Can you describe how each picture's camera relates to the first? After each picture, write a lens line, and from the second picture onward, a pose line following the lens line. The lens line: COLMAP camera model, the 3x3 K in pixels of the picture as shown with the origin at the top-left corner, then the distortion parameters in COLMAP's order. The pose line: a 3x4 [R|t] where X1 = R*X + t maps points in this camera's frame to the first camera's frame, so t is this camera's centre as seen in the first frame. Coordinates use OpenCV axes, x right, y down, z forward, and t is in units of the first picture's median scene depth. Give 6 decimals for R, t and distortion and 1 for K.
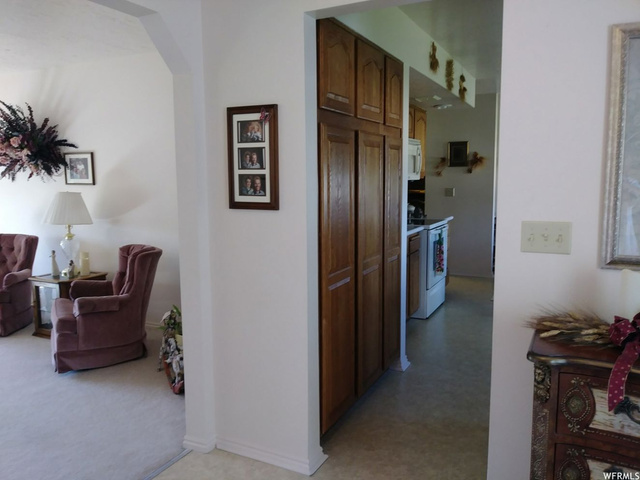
lens RADIAL K [[504.1, 0, 315.2], [0, 504.1, 237.3], [0, 0, 1]] dist [0.011831, -0.049988]
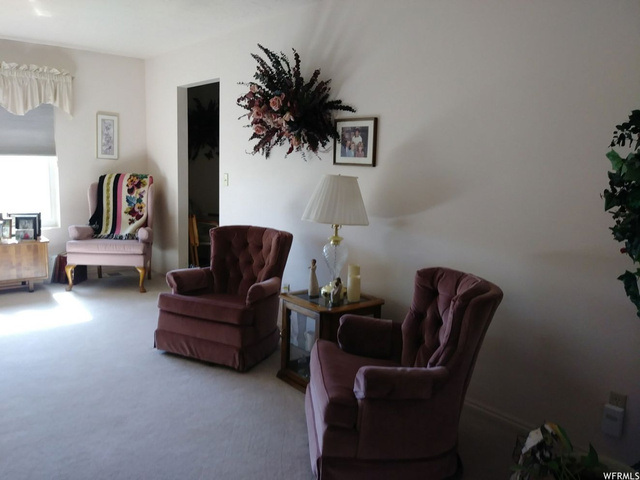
lens RADIAL K [[504.1, 0, 315.2], [0, 504.1, 237.3], [0, 0, 1]] dist [0.011831, -0.049988]
pose [[0.911244, 0.093091, -0.401208, -0.230121], [-0.084045, 0.995654, 0.040131, -0.029923], [0.403200, -0.002850, 0.915107, 0.348363]]
